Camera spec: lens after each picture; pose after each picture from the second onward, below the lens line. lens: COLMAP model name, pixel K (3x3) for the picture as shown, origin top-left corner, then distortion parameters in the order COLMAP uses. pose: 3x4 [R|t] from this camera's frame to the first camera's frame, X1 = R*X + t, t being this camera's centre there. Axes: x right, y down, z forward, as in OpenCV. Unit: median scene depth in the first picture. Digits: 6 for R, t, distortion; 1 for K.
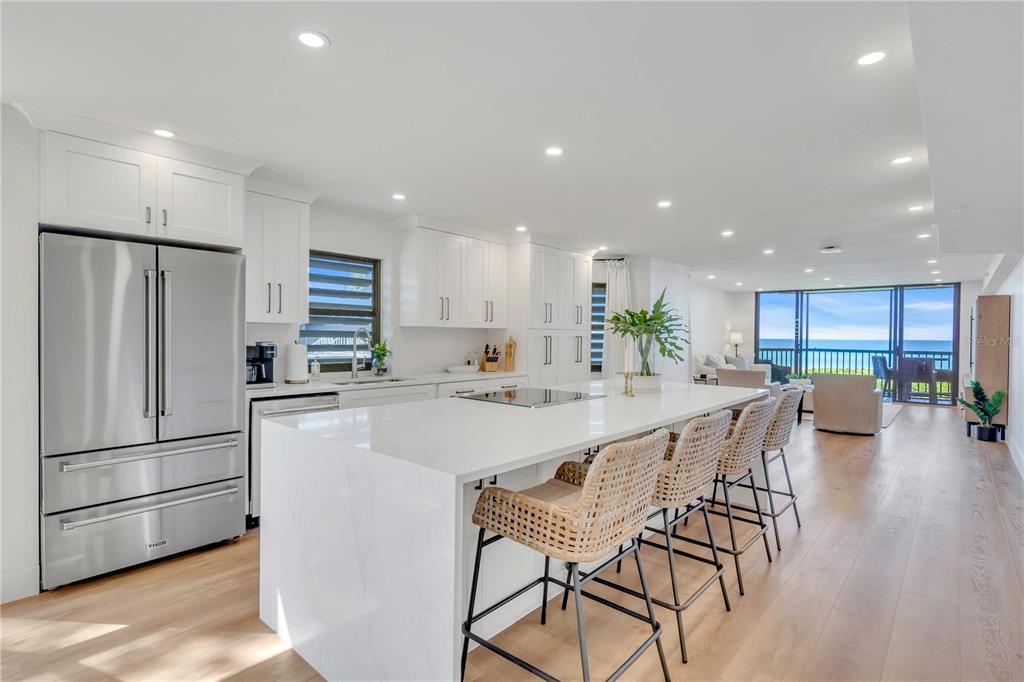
lens RADIAL K [[502.1, 0, 508.2], [0, 502.1, 342.3], [0, 0, 1]] dist [0.000616, 0.000044]
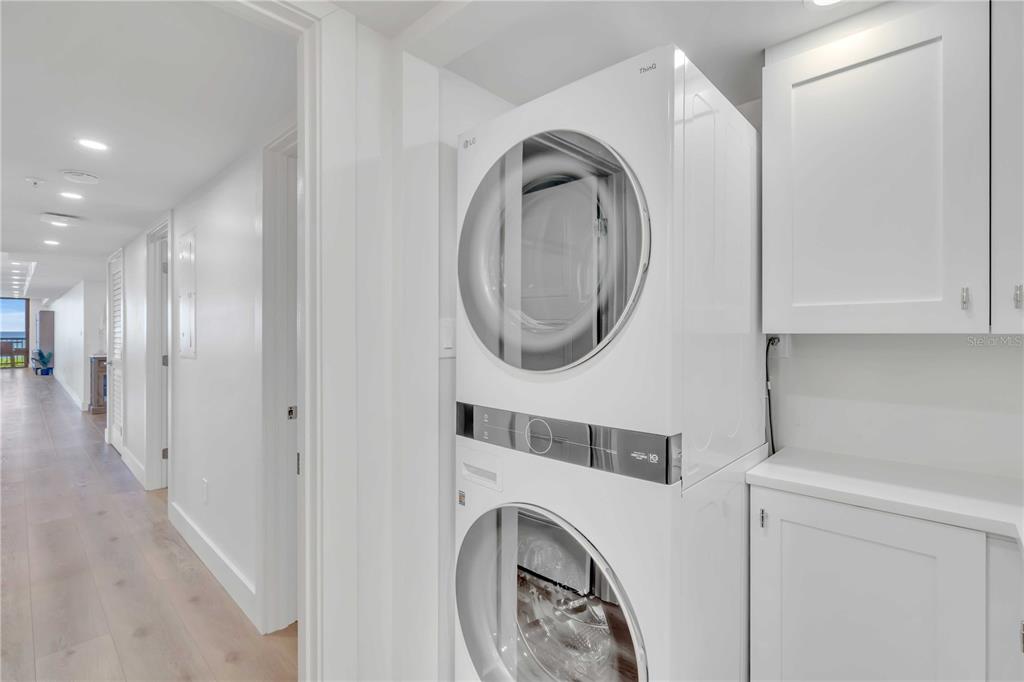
lens RADIAL K [[470.4, 0, 514.9], [0, 470.4, 336.6], [0, 0, 1]] dist [-0.014456, -0.000424]
pose [[0.018690, -0.010921, 0.999766, -1.038665], [0.003752, 0.999934, 0.010853, 0.008517], [-0.999818, 0.003549, 0.018730, -1.101016]]
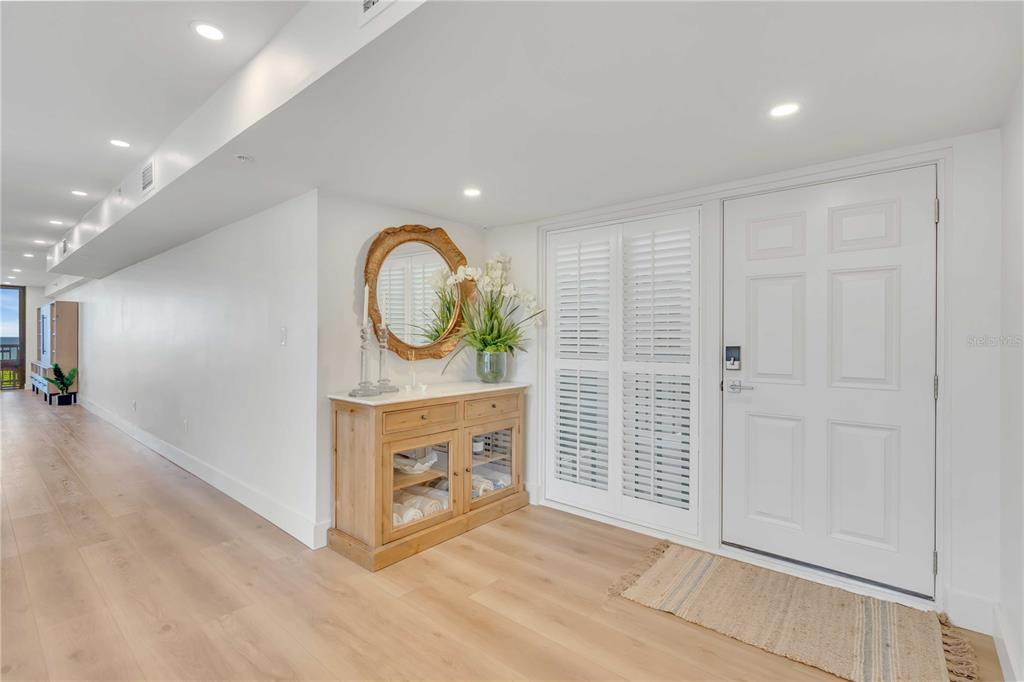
lens RADIAL K [[470.4, 0, 507.2], [0, 470.4, 338.2], [0, 0, 1]] dist [-0.014456, -0.000424]
pose [[-0.023605, -0.008870, 0.999682, -0.361874], [0.009088, 0.999917, 0.009087, 0.008282], [-0.999680, 0.009300, -0.023523, -0.204057]]
